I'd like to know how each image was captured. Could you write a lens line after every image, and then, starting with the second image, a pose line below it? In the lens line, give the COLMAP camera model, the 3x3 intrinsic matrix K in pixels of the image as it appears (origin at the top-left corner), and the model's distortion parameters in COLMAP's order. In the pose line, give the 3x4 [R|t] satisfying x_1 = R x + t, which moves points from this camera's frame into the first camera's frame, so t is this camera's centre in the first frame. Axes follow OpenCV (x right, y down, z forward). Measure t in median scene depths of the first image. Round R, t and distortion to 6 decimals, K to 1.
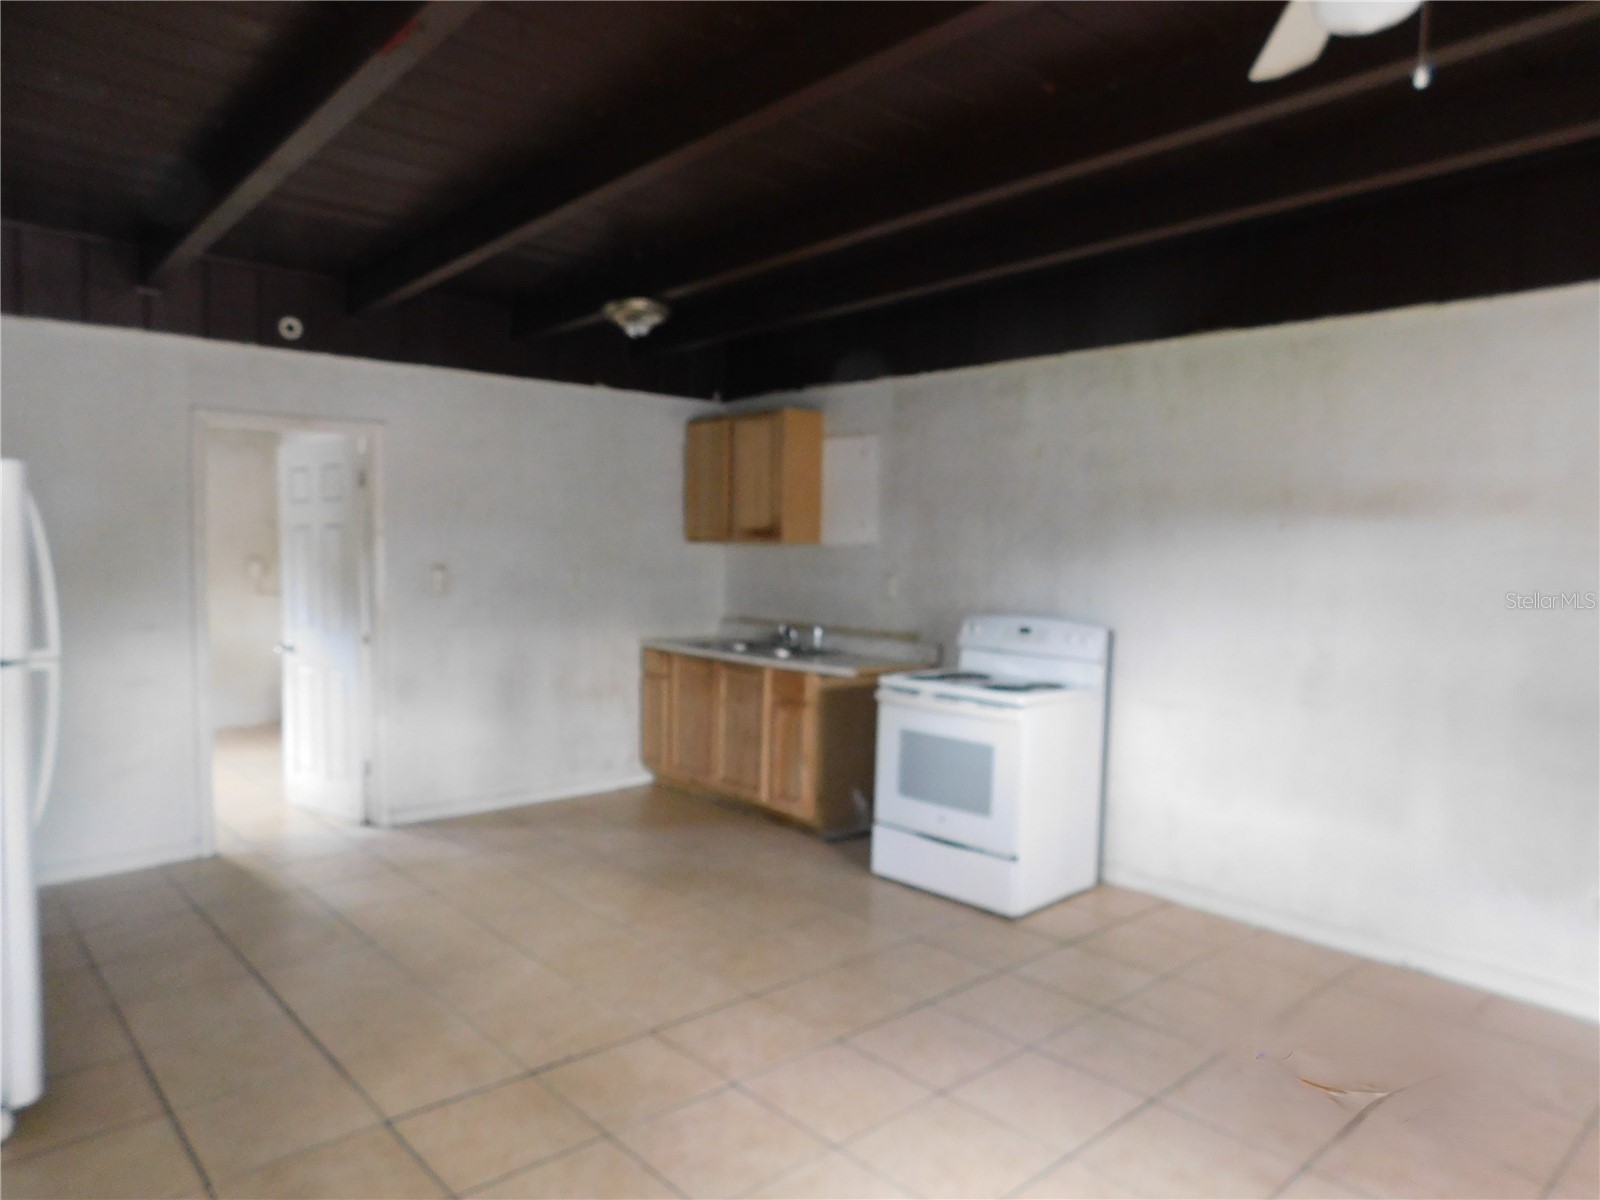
lens RADIAL K [[1055.9, 0, 799.3], [0, 1055.9, 591.9], [0, 0, 1]] dist [-0.065428, 0.055984]
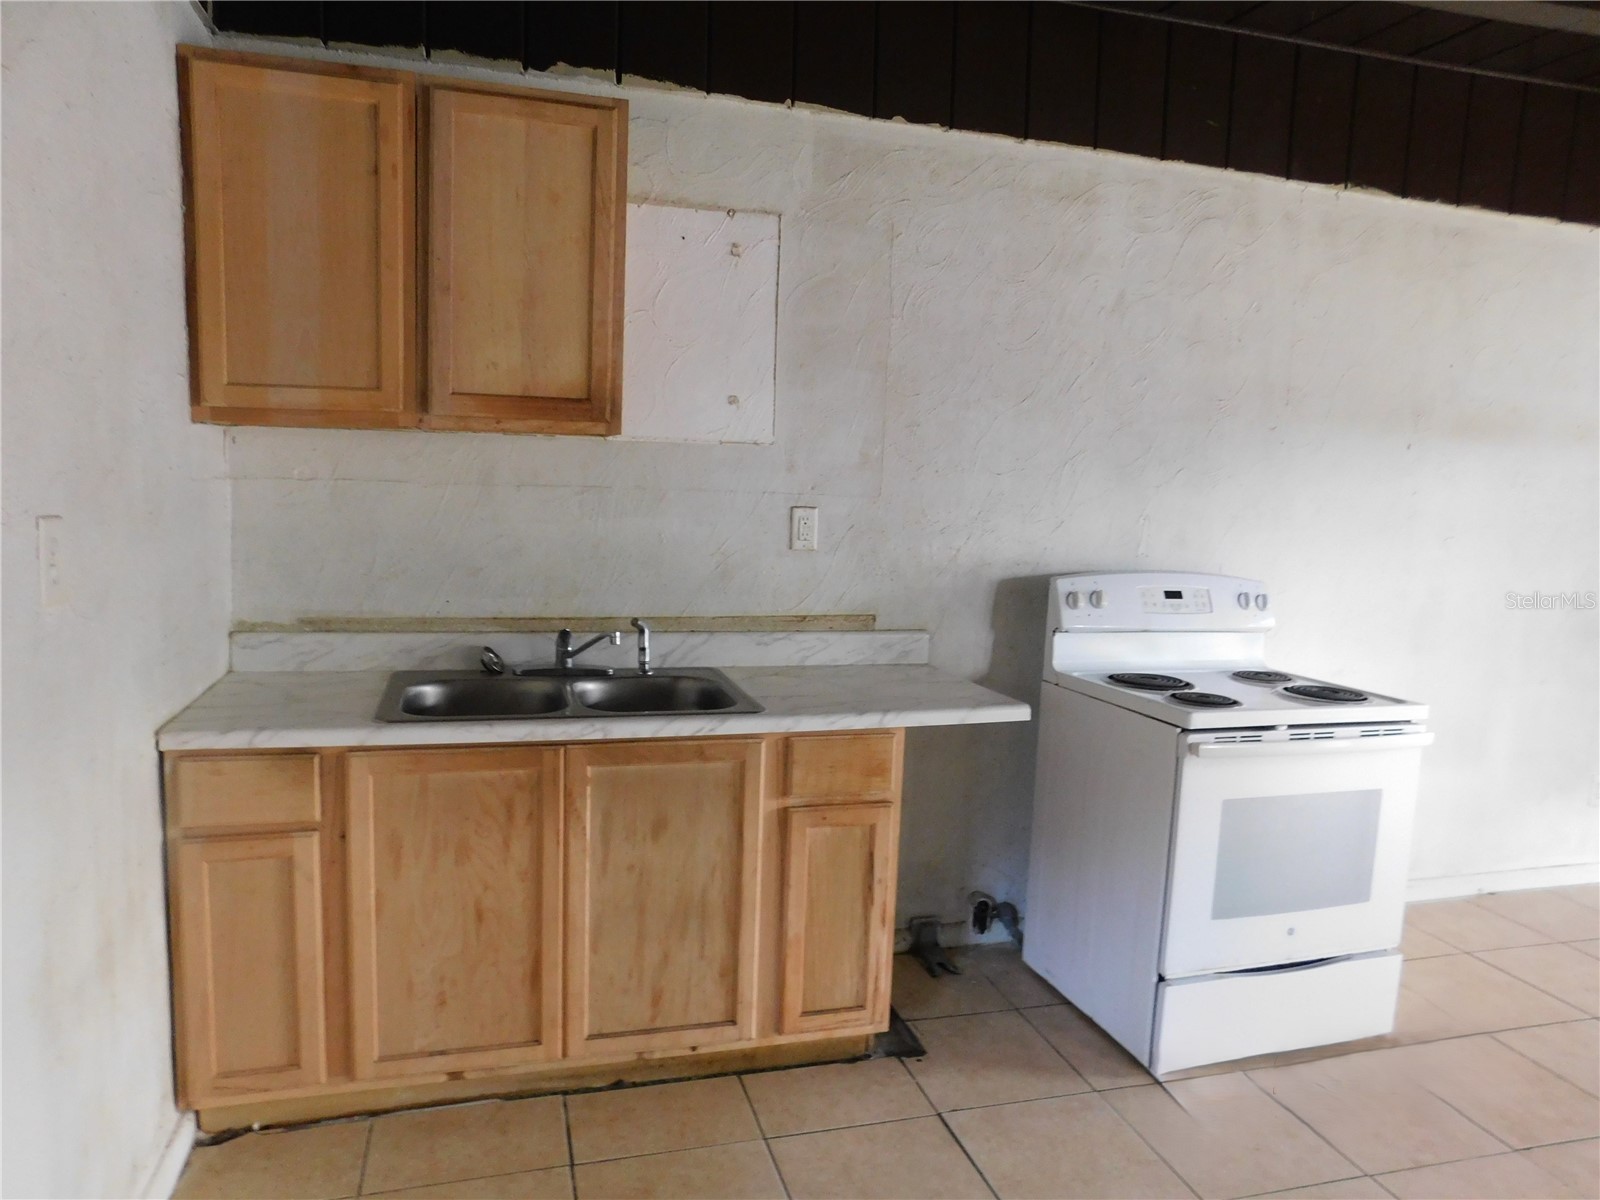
lens RADIAL K [[1055.9, 0, 799.3], [0, 1055.9, 591.9], [0, 0, 1]] dist [-0.065428, 0.055984]
pose [[0.433791, -0.101317, 0.895299, -0.423788], [0.009133, 0.994101, 0.108073, -0.033853], [-0.900967, -0.038705, 0.432157, 0.877754]]
